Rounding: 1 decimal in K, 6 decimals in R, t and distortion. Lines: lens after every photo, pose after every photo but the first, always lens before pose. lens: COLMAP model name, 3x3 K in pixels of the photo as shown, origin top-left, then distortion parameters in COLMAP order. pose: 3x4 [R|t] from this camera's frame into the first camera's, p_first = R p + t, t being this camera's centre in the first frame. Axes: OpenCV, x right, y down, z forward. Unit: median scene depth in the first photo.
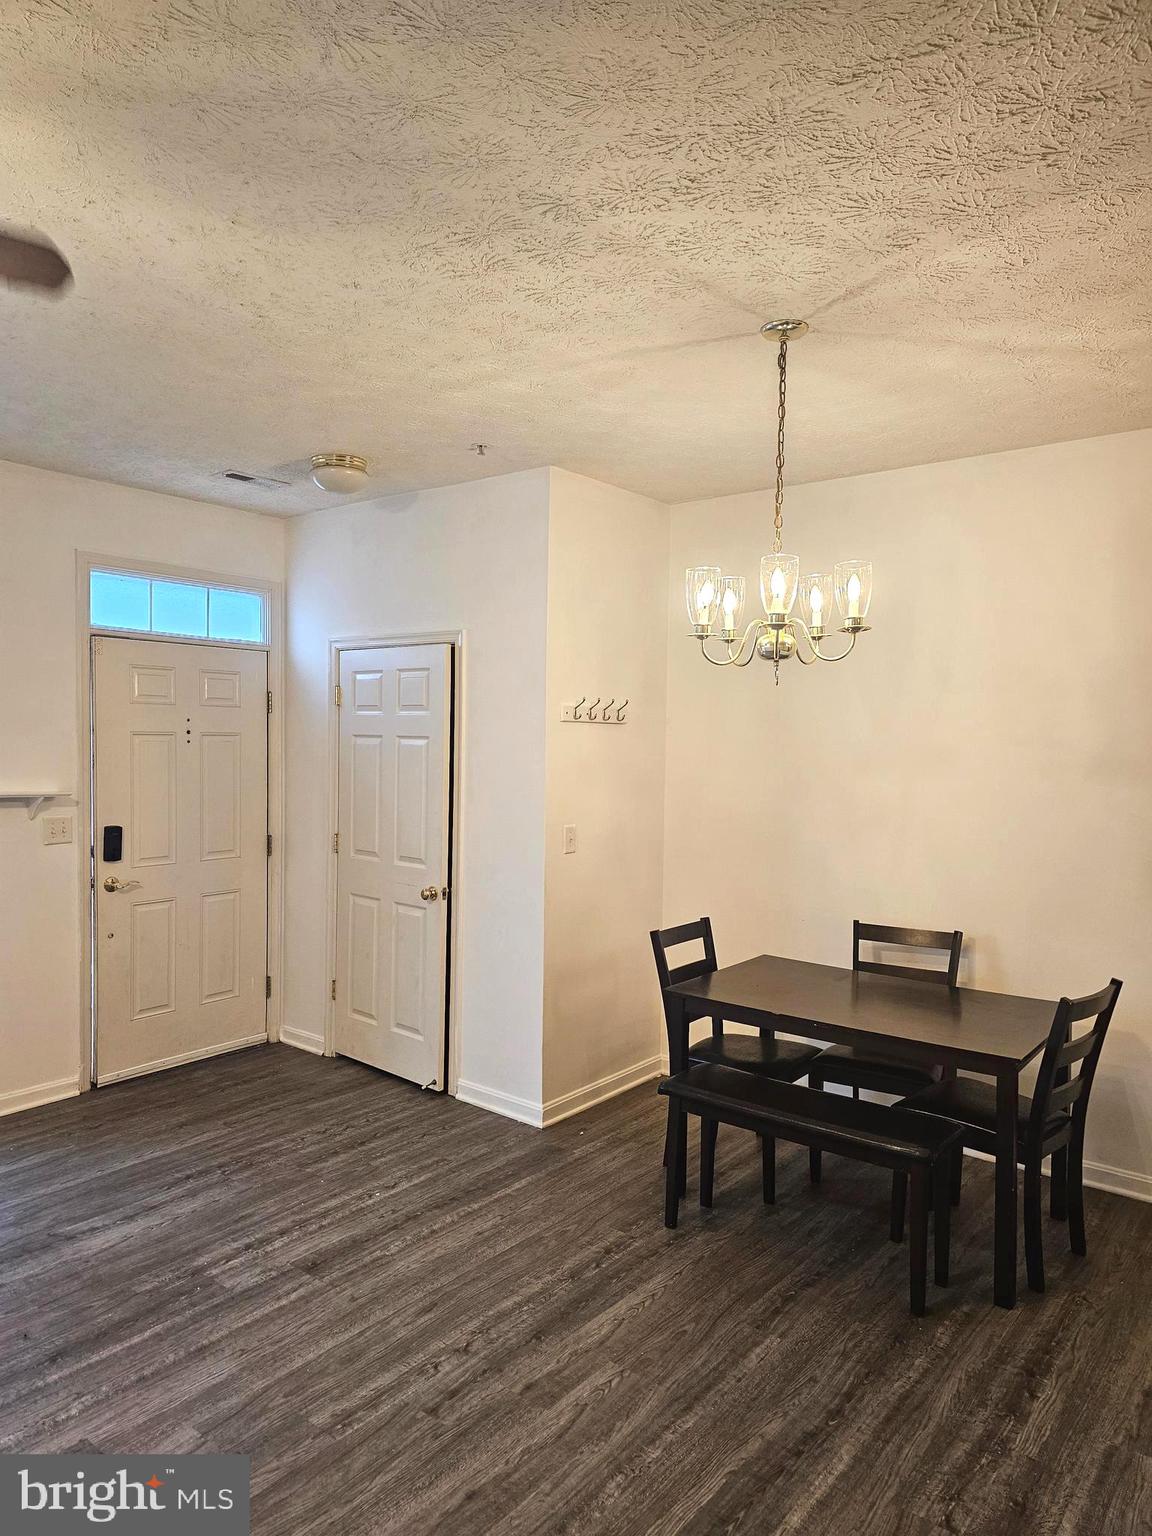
lens RADIAL K [[1013.3, 0, 579.7], [0, 1013.3, 766.6], [0, 0, 1]] dist [0.059779, -0.047057]
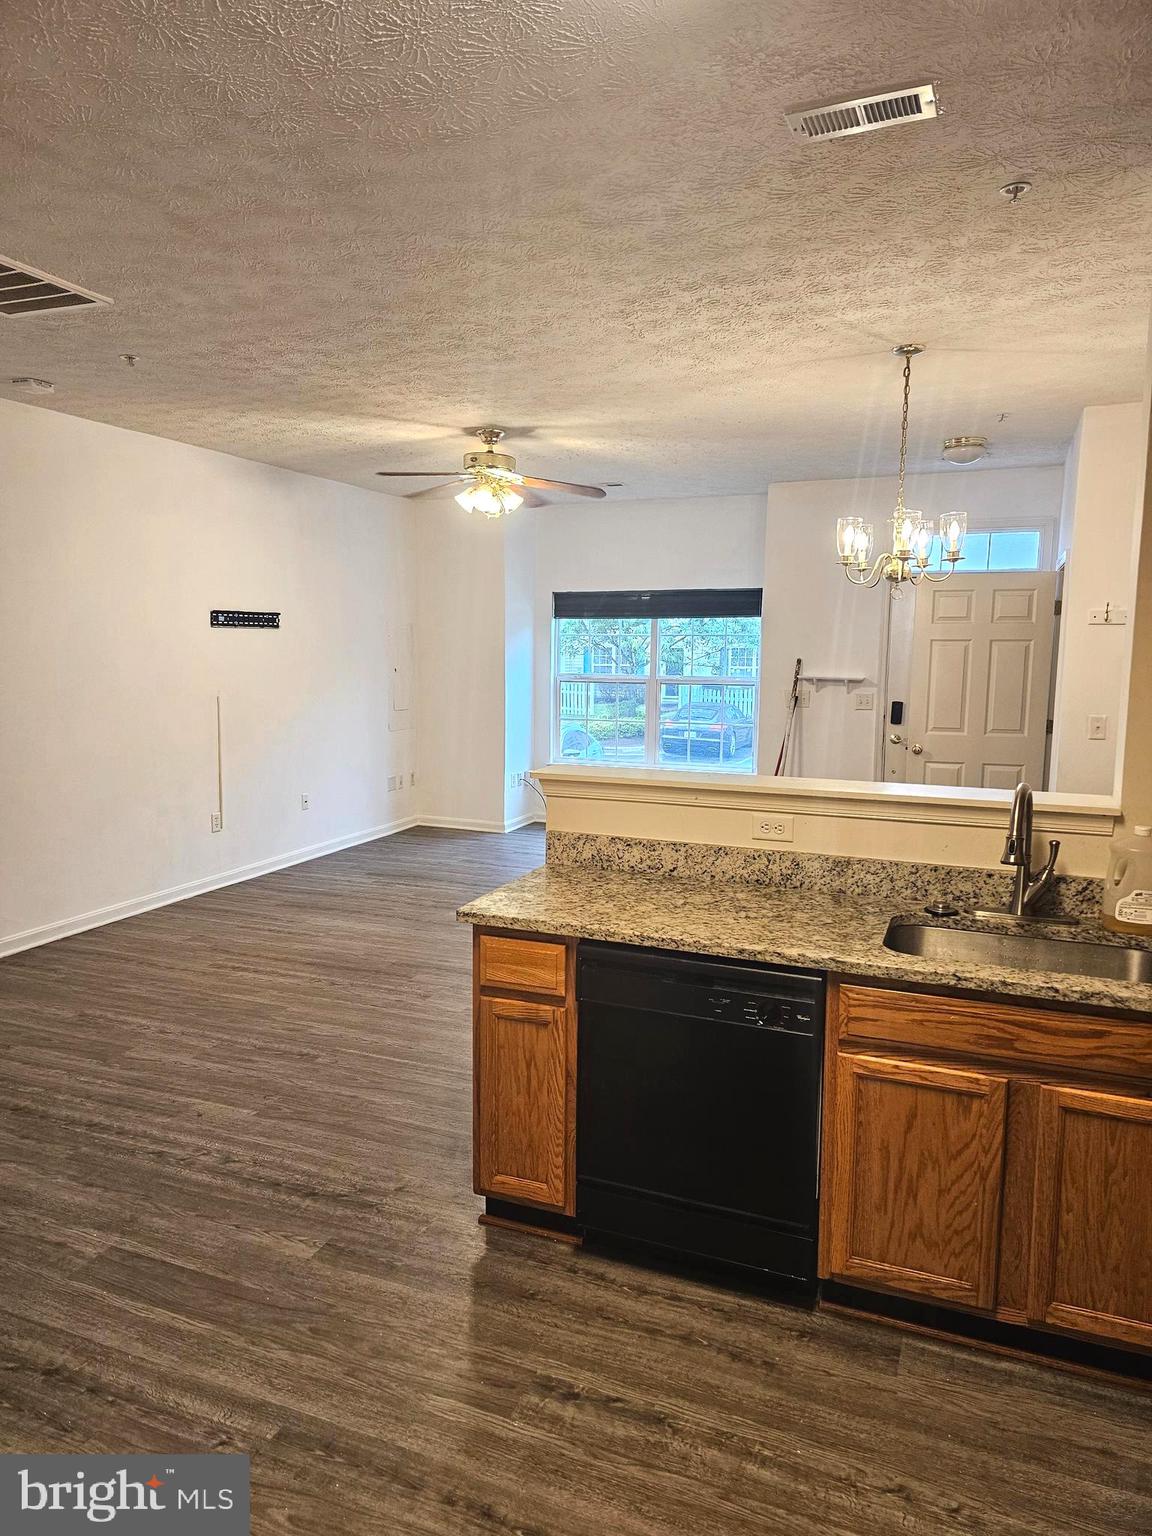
lens RADIAL K [[1013.3, 0, 560.4], [0, 1013.3, 769.9], [0, 0, 1]] dist [0.059779, -0.047057]
pose [[0.273326, 0.108382, -0.955796, 0.937867], [-0.026897, 0.994105, 0.105034, 0.012414], [0.961545, -0.003001, 0.274630, 0.085747]]
